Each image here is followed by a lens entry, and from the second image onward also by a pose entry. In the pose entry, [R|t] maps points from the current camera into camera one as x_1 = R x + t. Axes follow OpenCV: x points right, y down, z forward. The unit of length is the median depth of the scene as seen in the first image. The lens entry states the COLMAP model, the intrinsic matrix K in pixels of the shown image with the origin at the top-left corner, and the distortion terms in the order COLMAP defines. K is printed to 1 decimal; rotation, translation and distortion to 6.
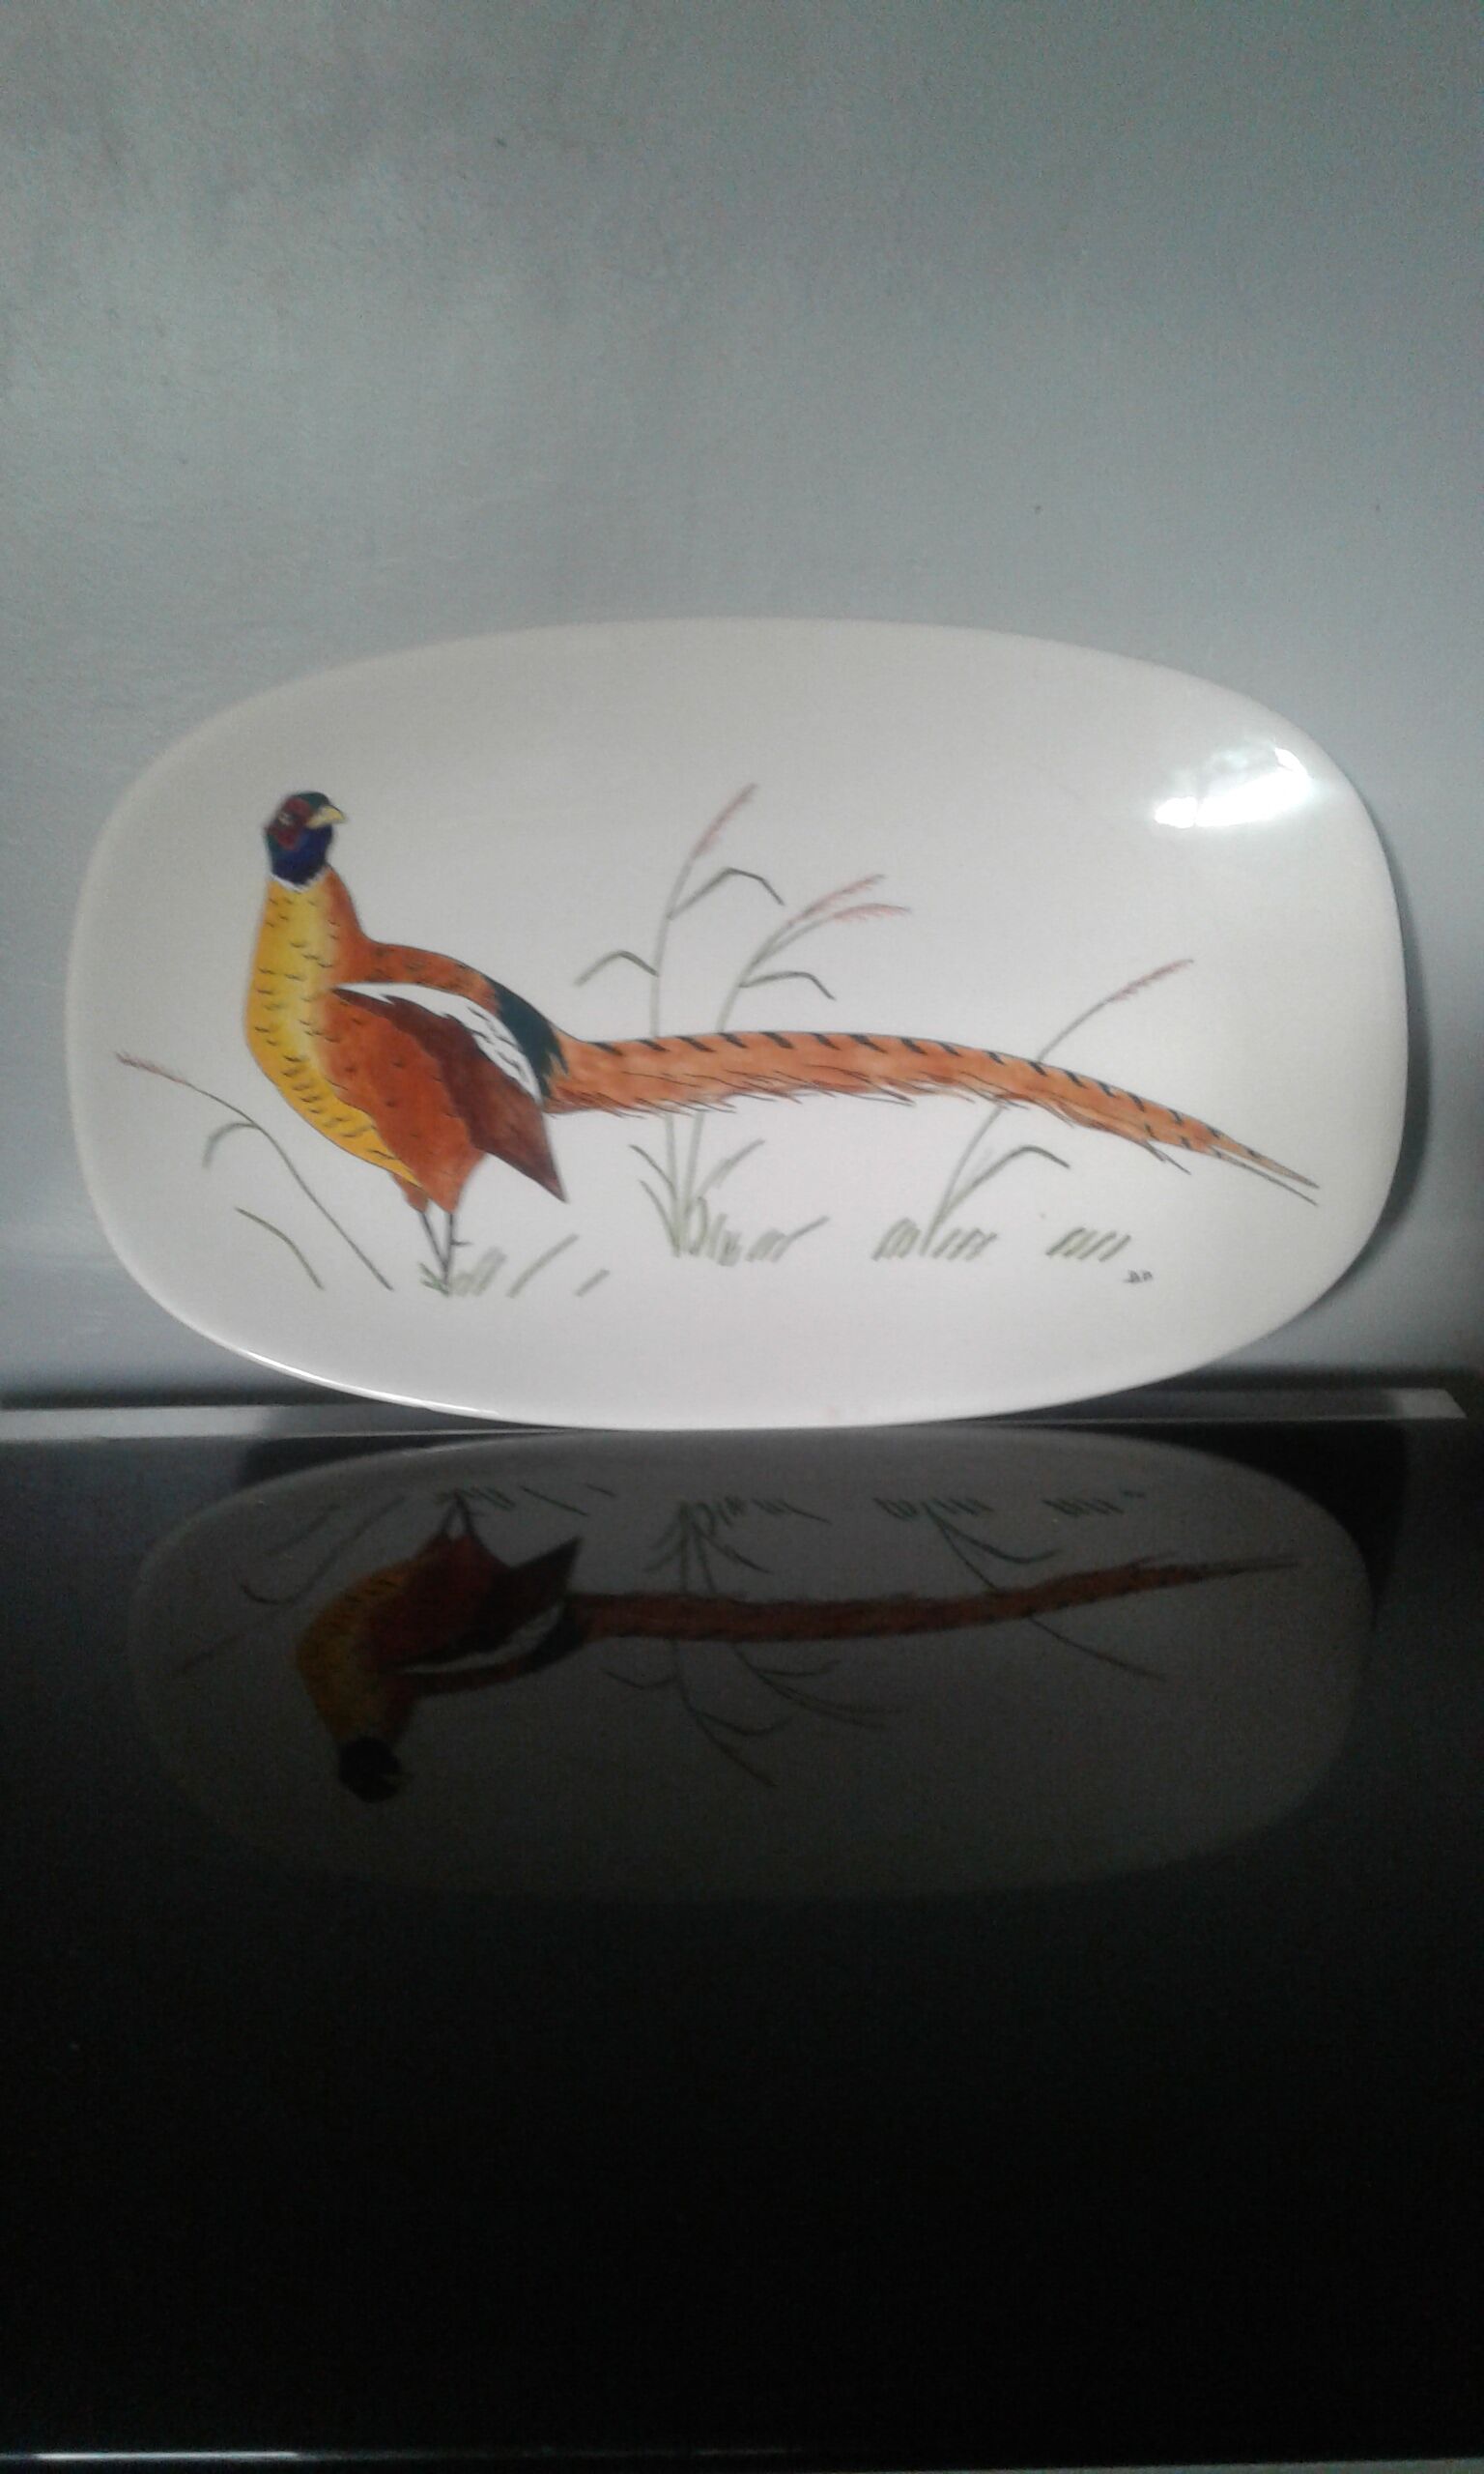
lens RADIAL K [[2125.5, 0, 726.3], [0, 2125.5, 1214.4], [0, 0, 1]] dist [0.037026, -0.034187]
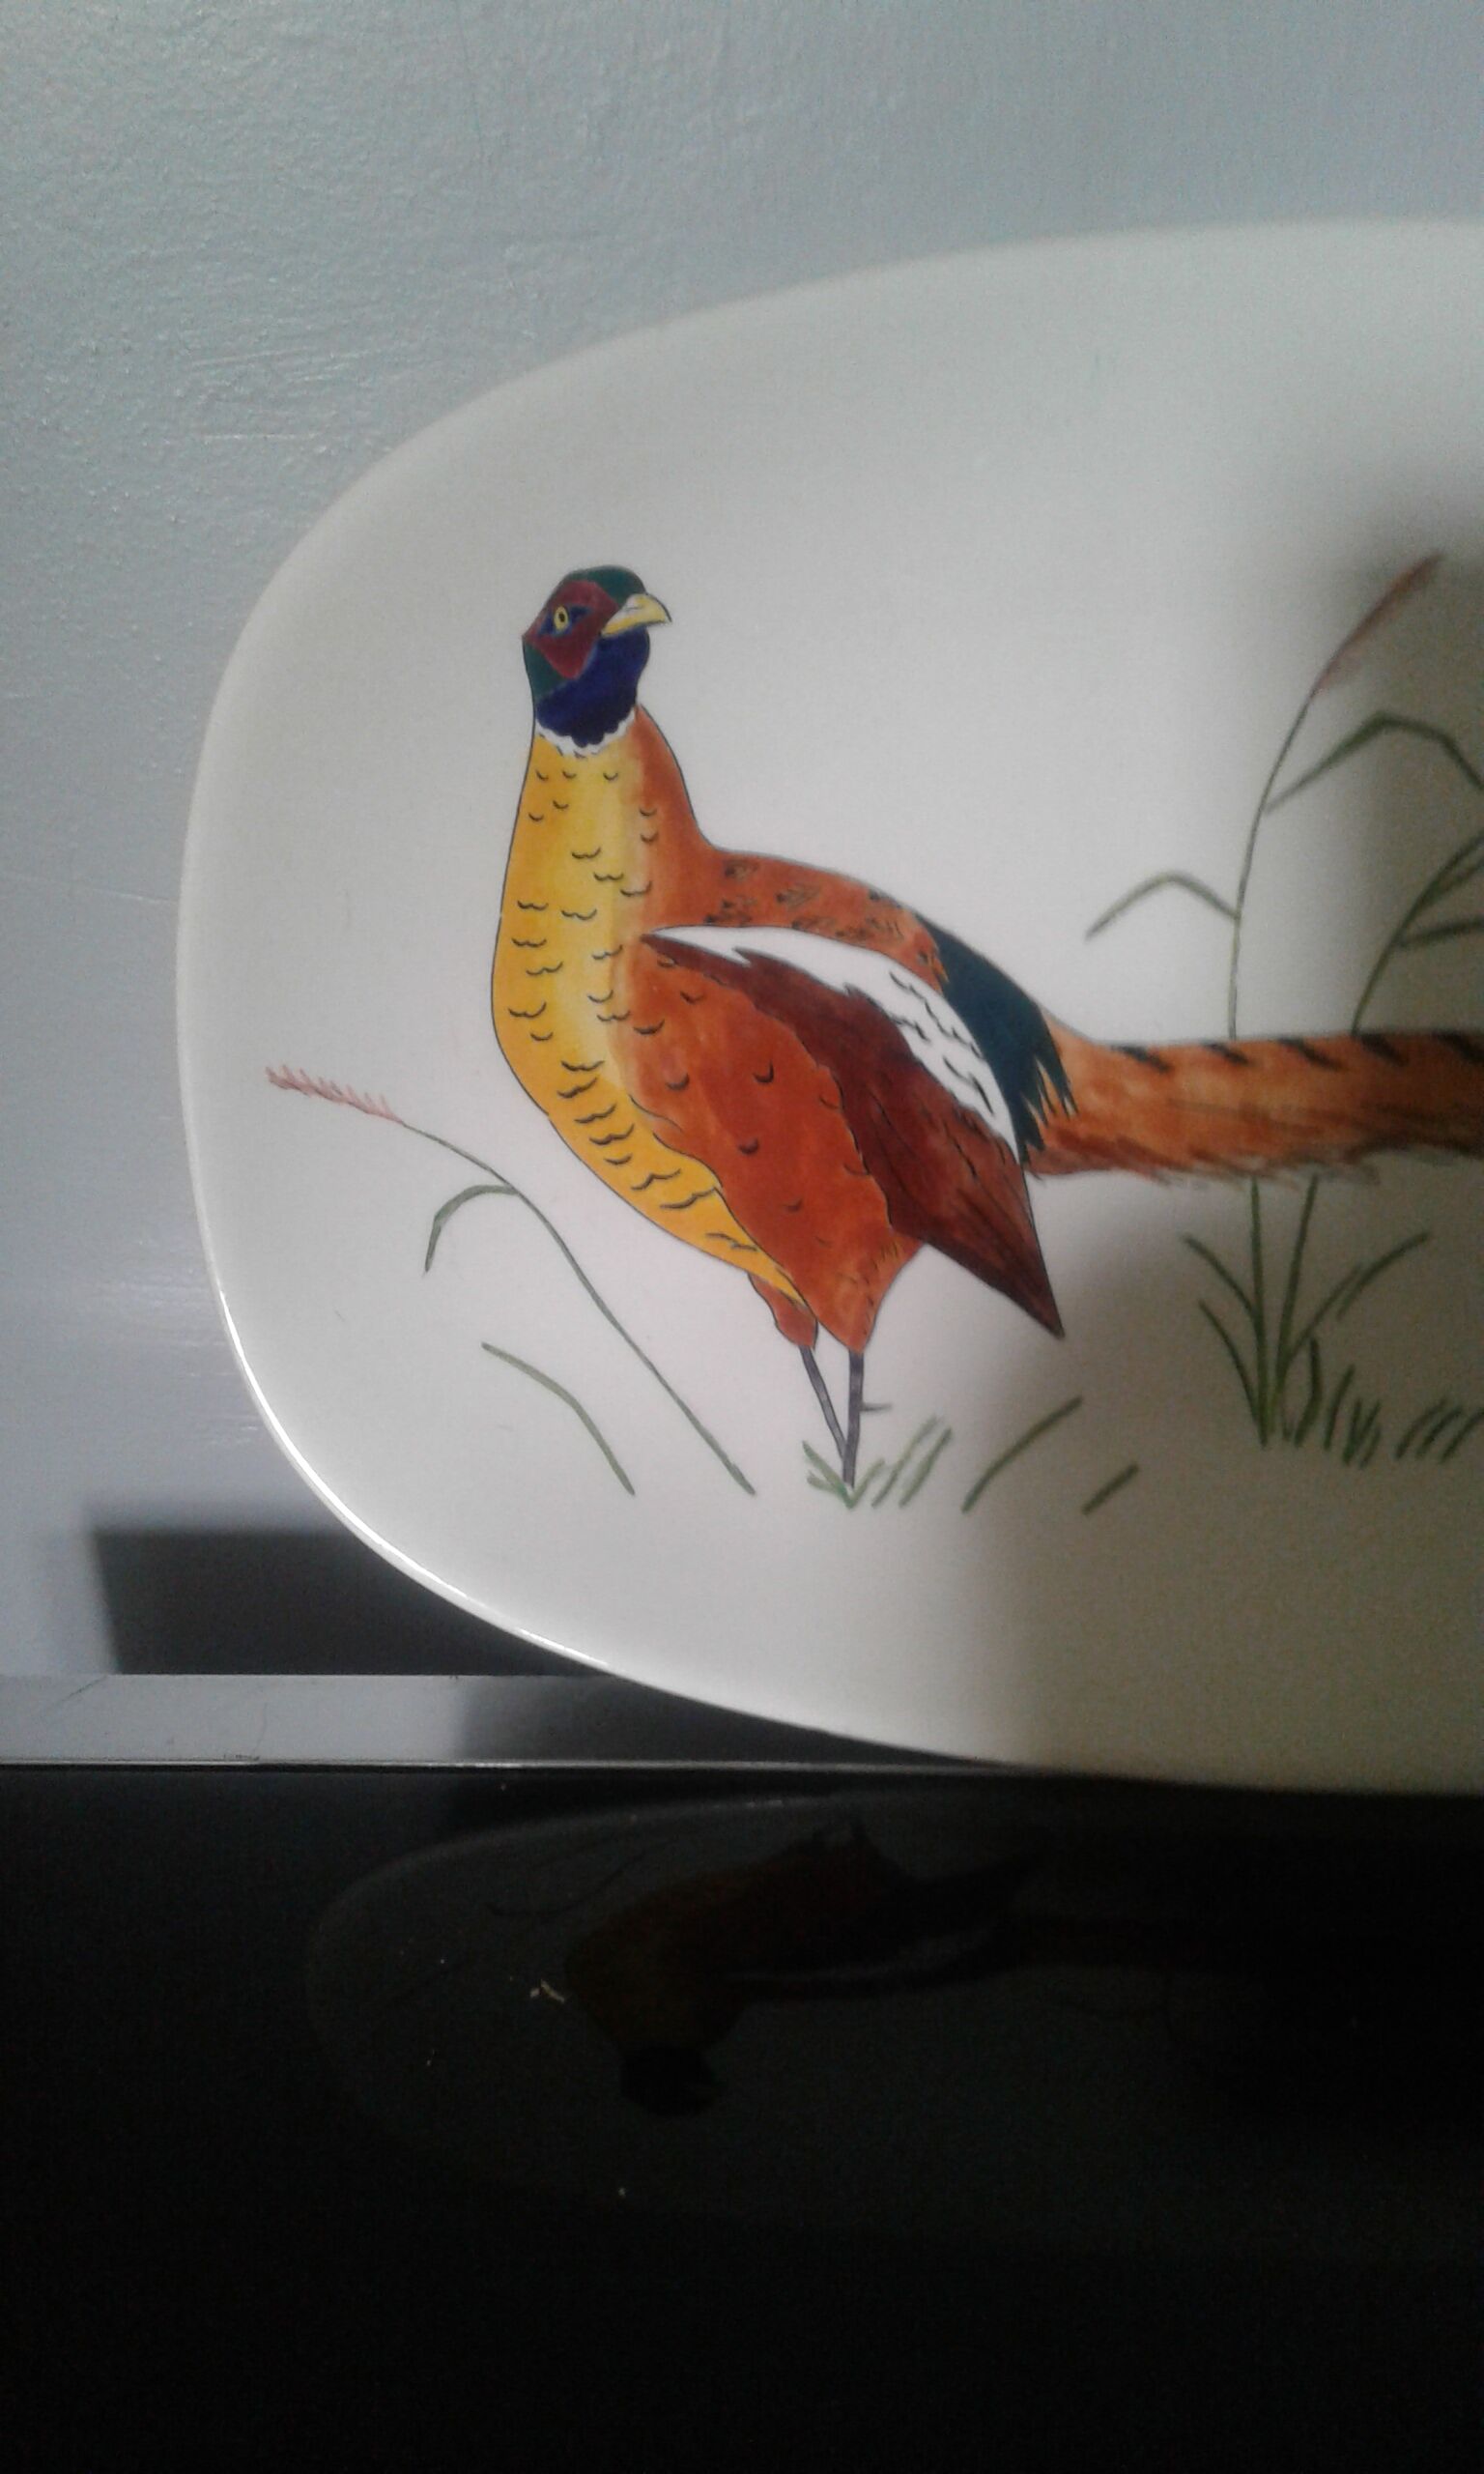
lens RADIAL K [[2125.5, 0, 727.8], [0, 2125.5, 1241.9], [0, 0, 1]] dist [0.037026, -0.034187]
pose [[0.997244, 0.025817, -0.069555, -0.123826], [-0.014017, 0.986181, 0.165079, -0.120499], [0.072856, -0.163649, 0.983825, 0.445012]]
